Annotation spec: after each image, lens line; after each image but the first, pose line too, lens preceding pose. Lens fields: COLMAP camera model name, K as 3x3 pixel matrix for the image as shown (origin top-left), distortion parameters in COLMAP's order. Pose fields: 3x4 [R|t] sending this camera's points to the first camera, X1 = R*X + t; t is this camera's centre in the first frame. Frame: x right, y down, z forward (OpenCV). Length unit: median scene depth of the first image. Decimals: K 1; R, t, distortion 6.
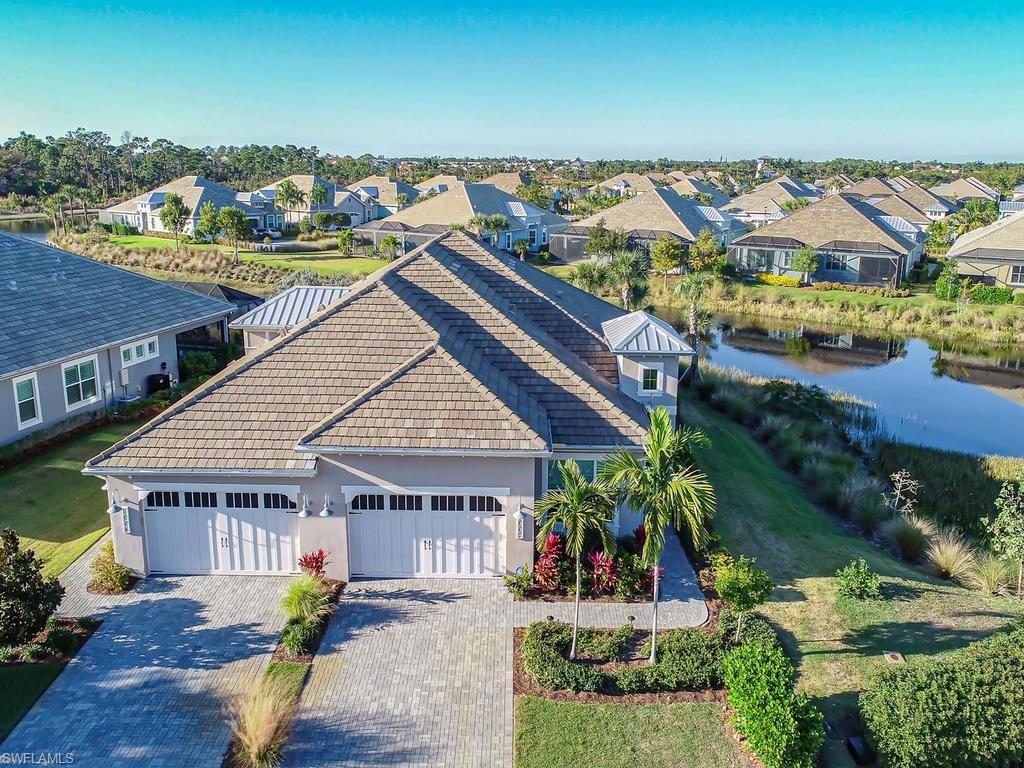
lens RADIAL K [[813.1, 0, 512.0], [0, 813.1, 384.0], [0, 0, 1]] dist [0.005866, -0.000721]
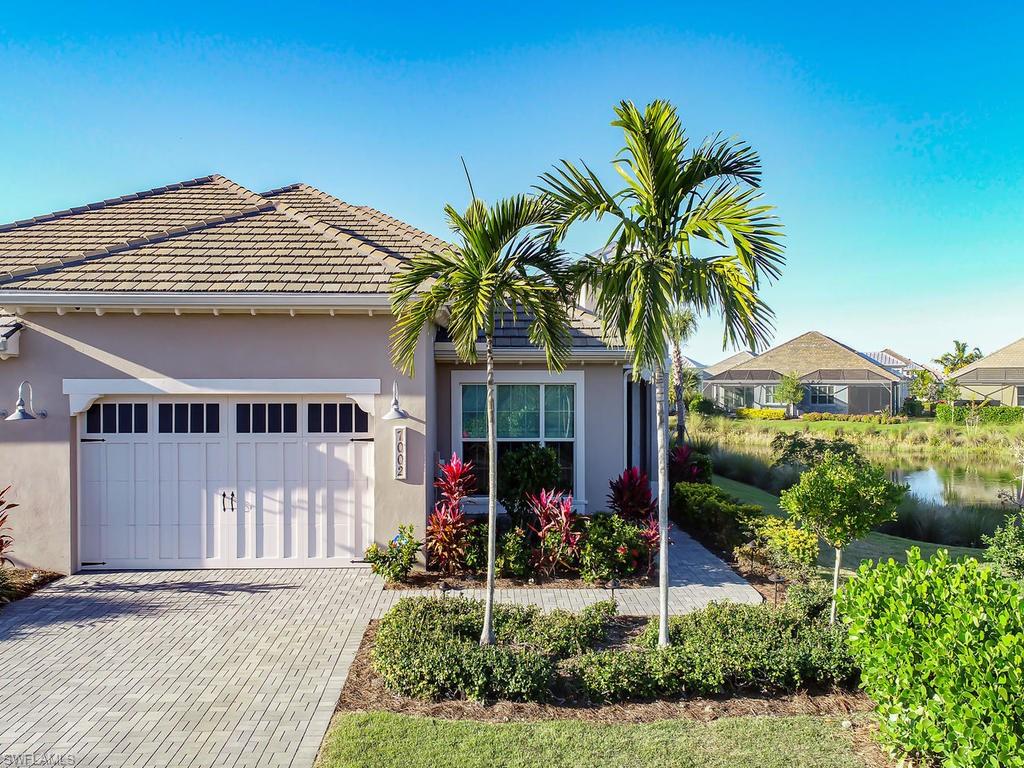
lens RADIAL K [[869.5, 0, 512.0], [0, 869.5, 384.0], [0, 0, 1]] dist [0.004917, -0.000464]
pose [[0.998958, -0.006816, 0.045137, 0.057586], [0.016246, 0.977135, -0.211998, 0.249533], [-0.042660, 0.212510, 0.976227, 0.422093]]
